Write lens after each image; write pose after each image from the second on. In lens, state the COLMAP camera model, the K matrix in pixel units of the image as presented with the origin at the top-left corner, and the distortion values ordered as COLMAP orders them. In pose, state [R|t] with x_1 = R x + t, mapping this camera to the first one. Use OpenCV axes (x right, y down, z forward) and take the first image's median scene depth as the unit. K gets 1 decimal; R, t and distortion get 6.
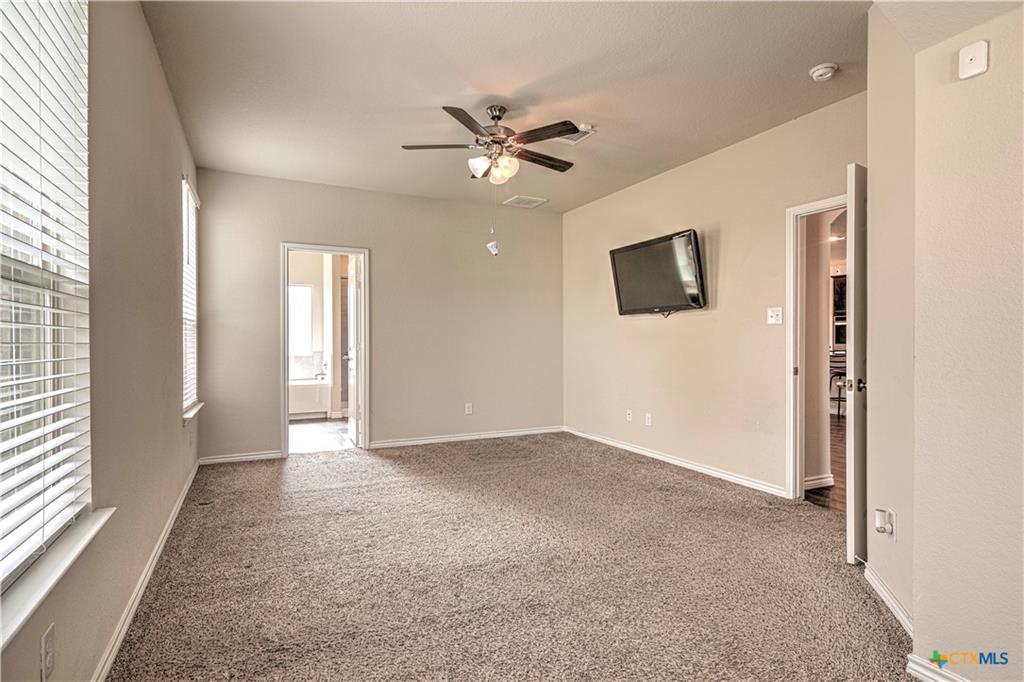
lens RADIAL K [[528.5, 0, 512.3], [0, 528.5, 340.5], [0, 0, 1]] dist [0.028899, 0.000907]
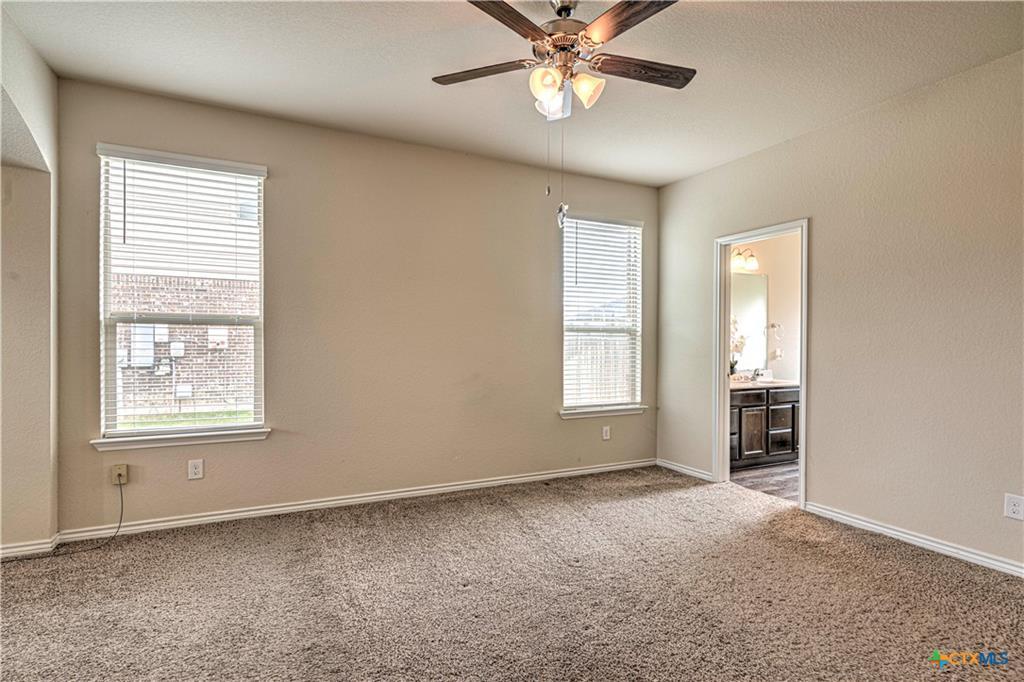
lens RADIAL K [[528.5, 0, 505.6], [0, 528.5, 343.0], [0, 0, 1]] dist [0.028899, 0.000907]
pose [[0.004524, 0.003456, -0.999984, 0.640150], [-0.007964, 0.999962, 0.003420, -0.017138], [0.999958, 0.007949, 0.004552, 0.935635]]
